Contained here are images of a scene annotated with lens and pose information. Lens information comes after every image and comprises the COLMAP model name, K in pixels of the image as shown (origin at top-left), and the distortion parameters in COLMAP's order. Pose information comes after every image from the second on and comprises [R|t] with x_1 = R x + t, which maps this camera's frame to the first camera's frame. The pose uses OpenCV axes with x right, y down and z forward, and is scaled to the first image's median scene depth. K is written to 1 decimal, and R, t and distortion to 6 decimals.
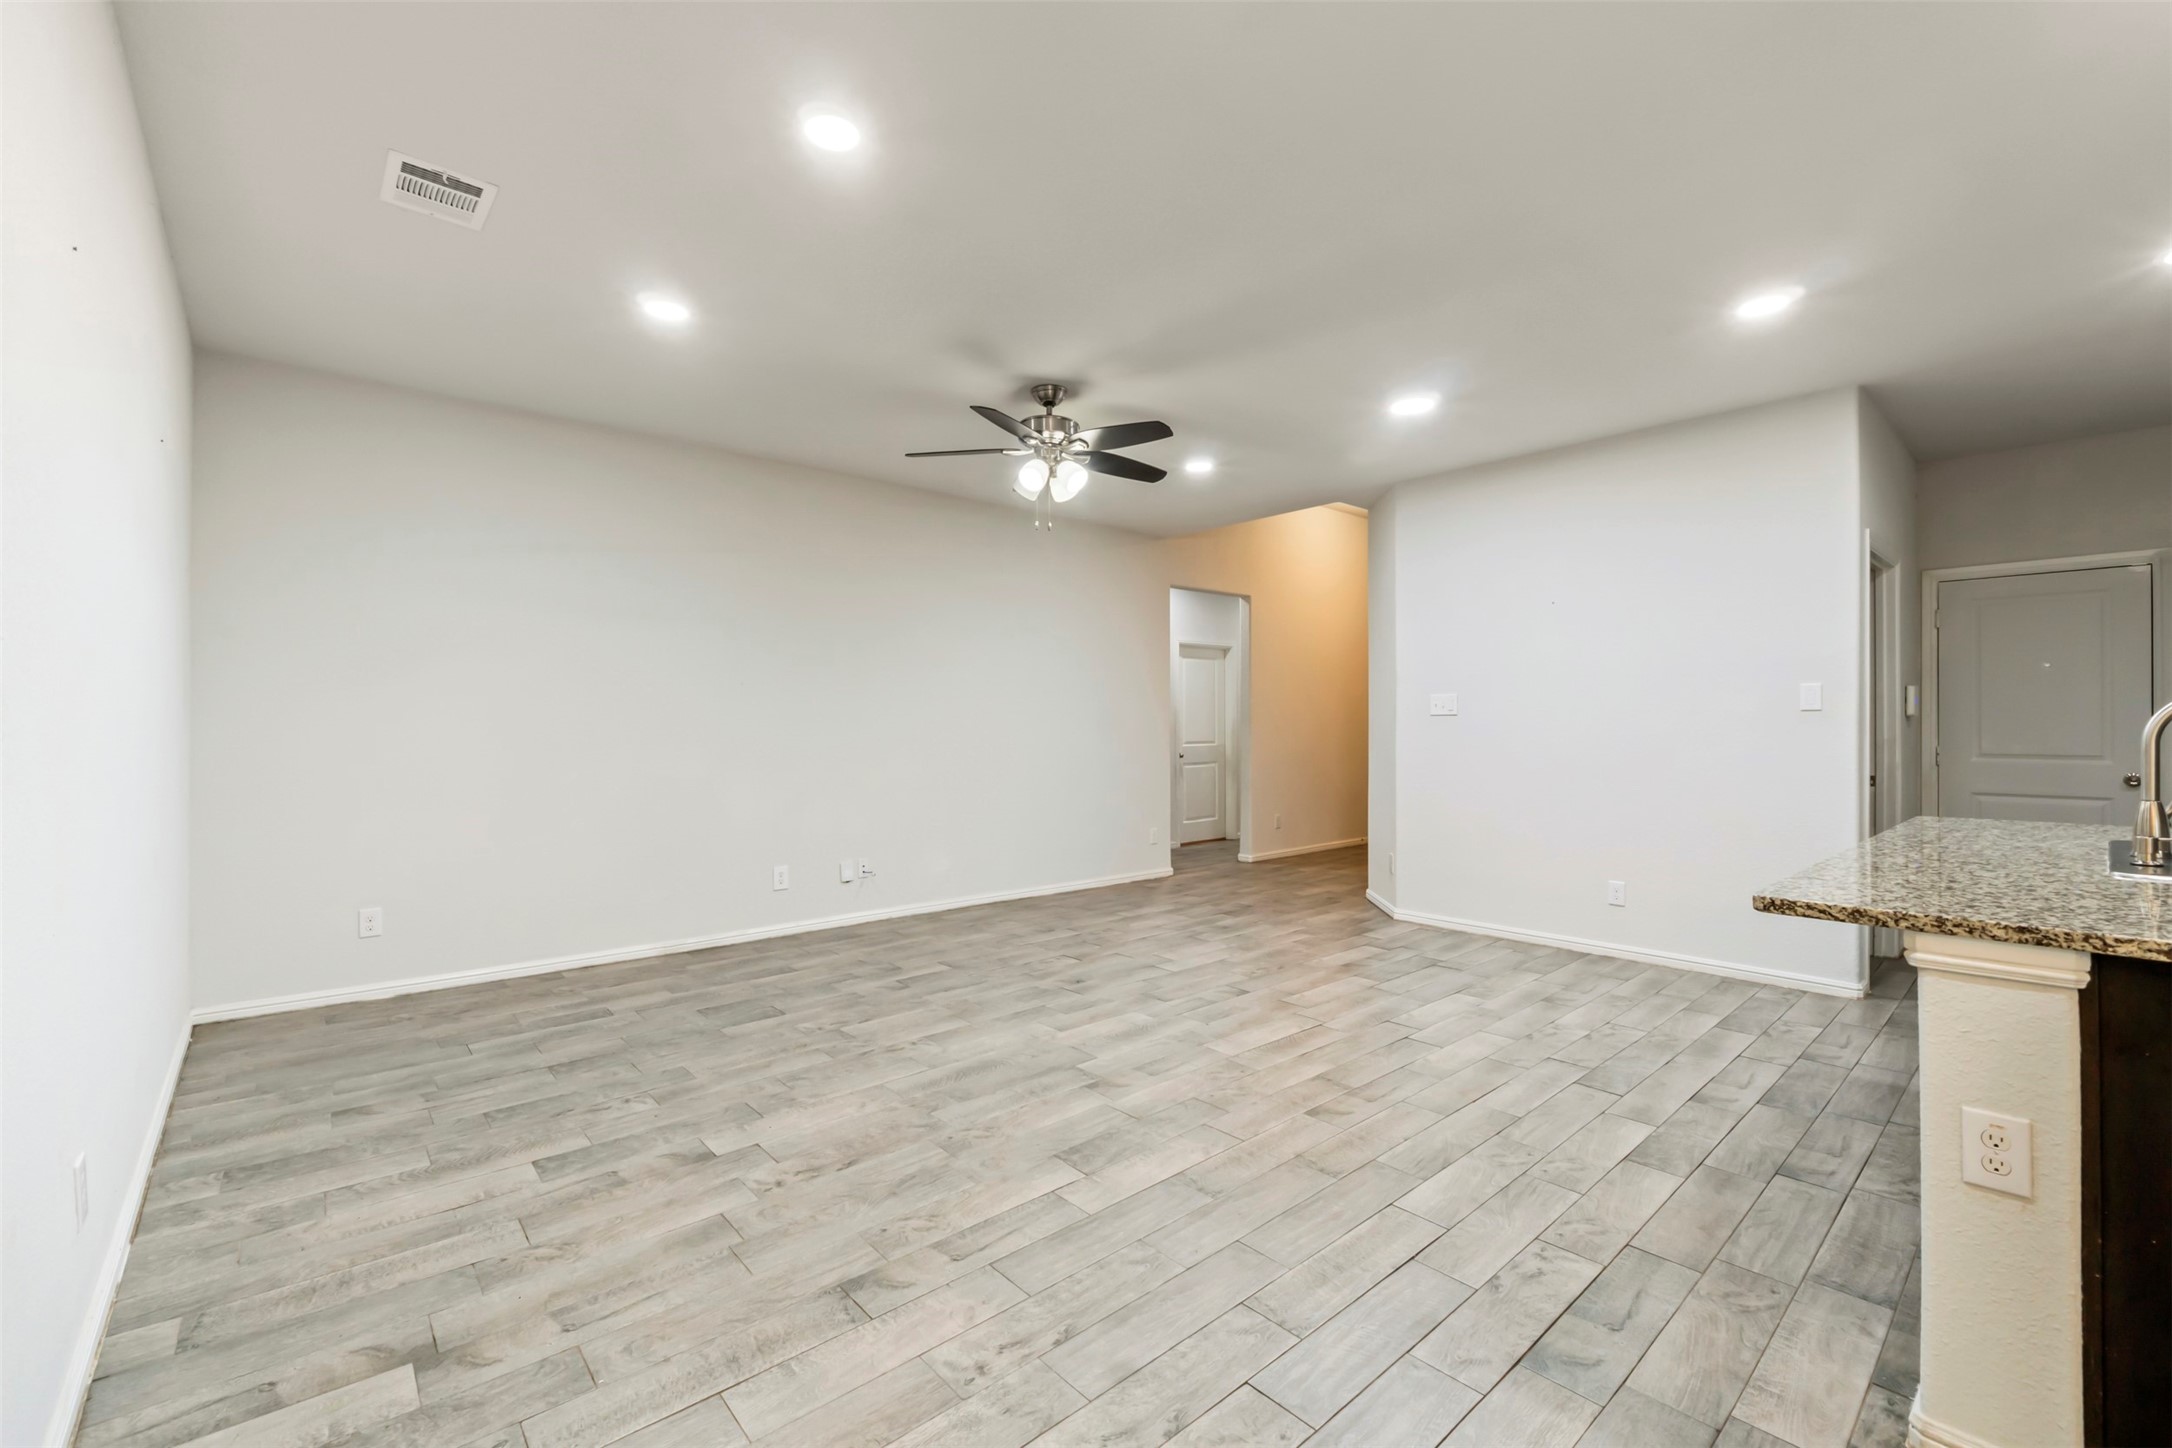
lens RADIAL K [[909.5, 0, 1078.2], [0, 909.5, 719.4], [0, 0, 1]] dist [-0.008551, 0.000005]
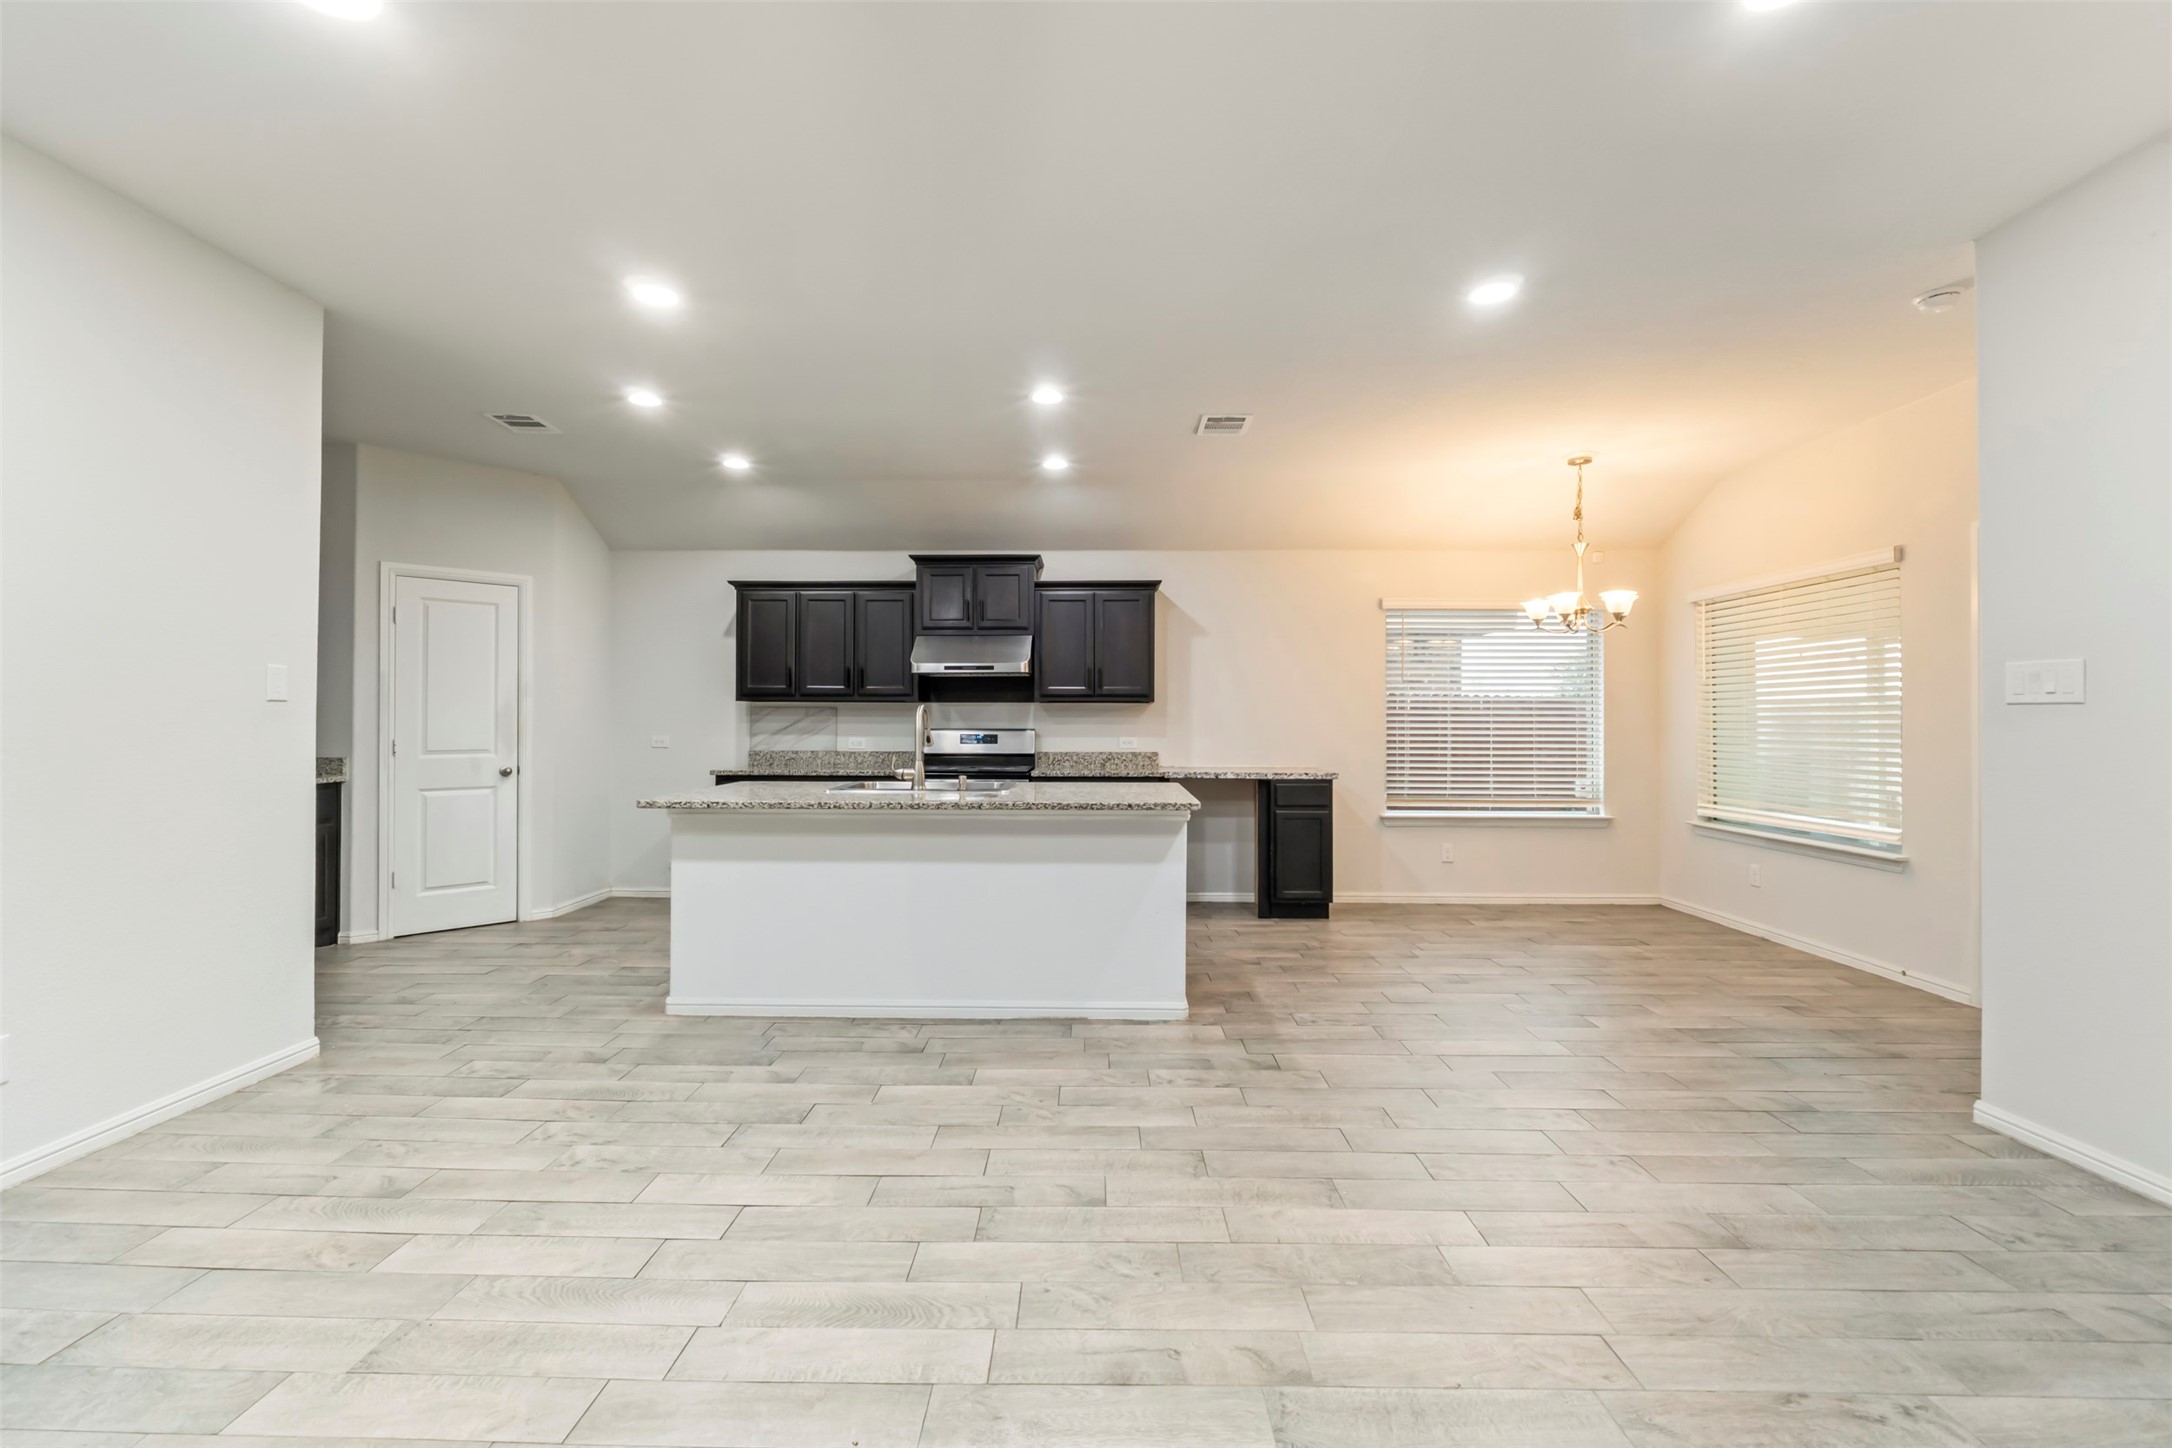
lens RADIAL K [[909.5, 0, 1078.2], [0, 909.5, 719.4], [0, 0, 1]] dist [-0.008551, 0.000005]
pose [[-0.739757, -0.000674, 0.672874, -0.224783], [-0.007514, 0.999945, -0.007259, 0.008136], [-0.672832, -0.010426, -0.739721, 1.325369]]
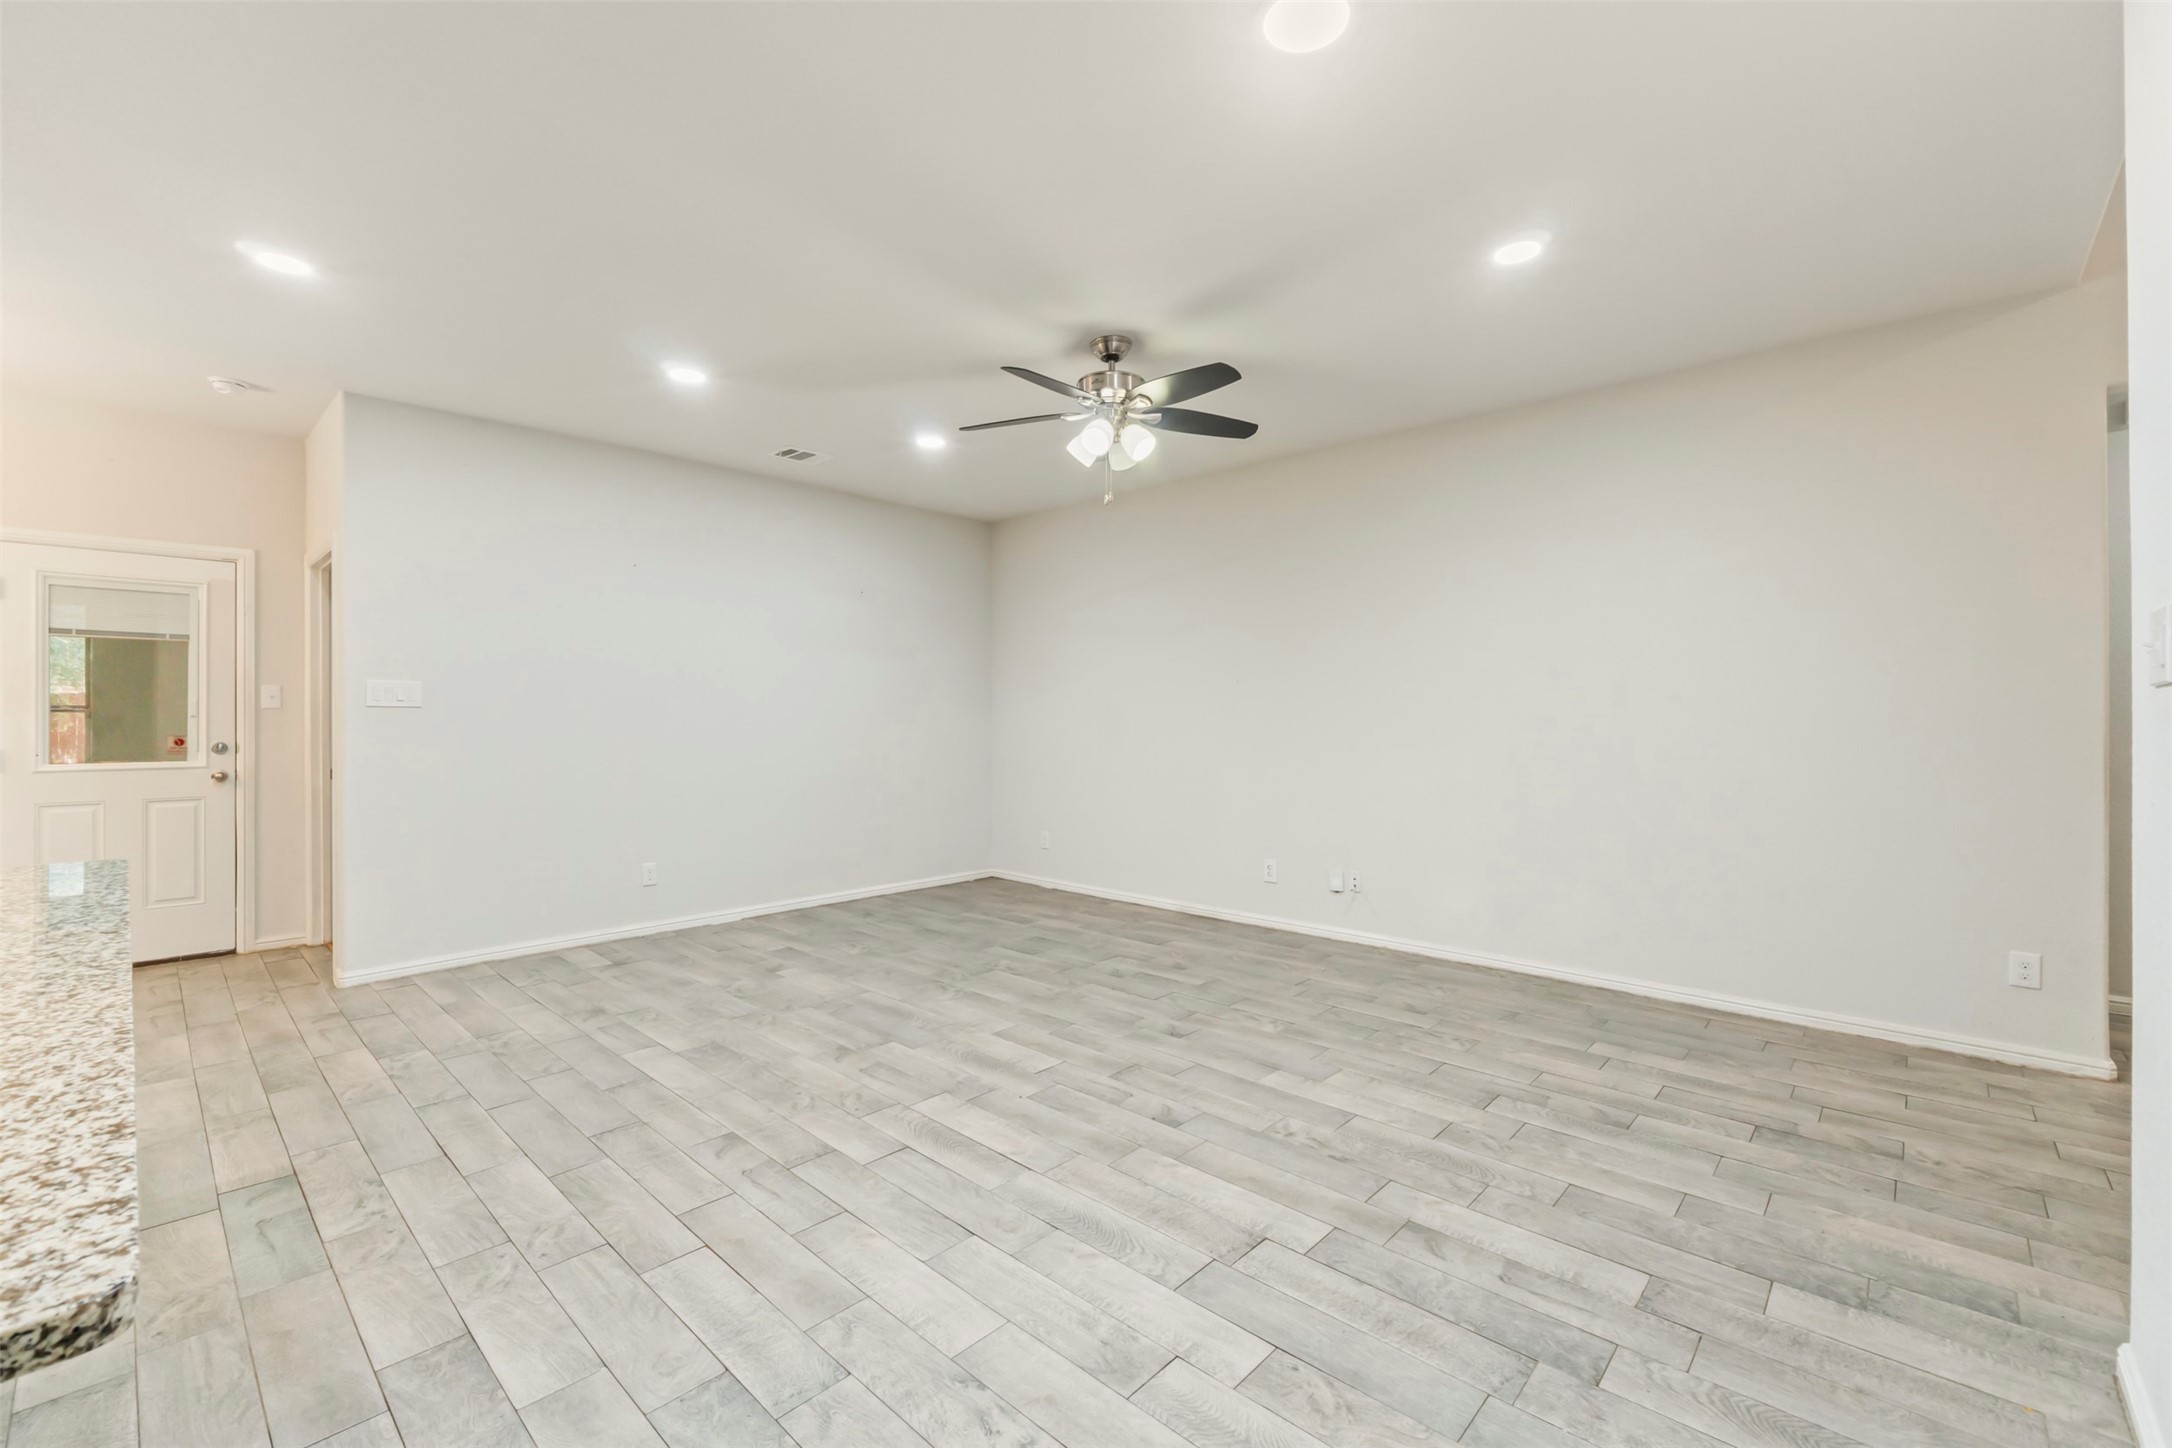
lens RADIAL K [[902.0, 0, 1075.2], [0, 902.0, 720.9], [0, 0, 1]] dist [-0.007171, 0.000109]
pose [[0.096512, 0.001284, -0.995331, 0.996424], [0.005811, 0.999981, 0.001853, 0.005426], [0.995315, -0.005963, 0.096503, 1.040541]]
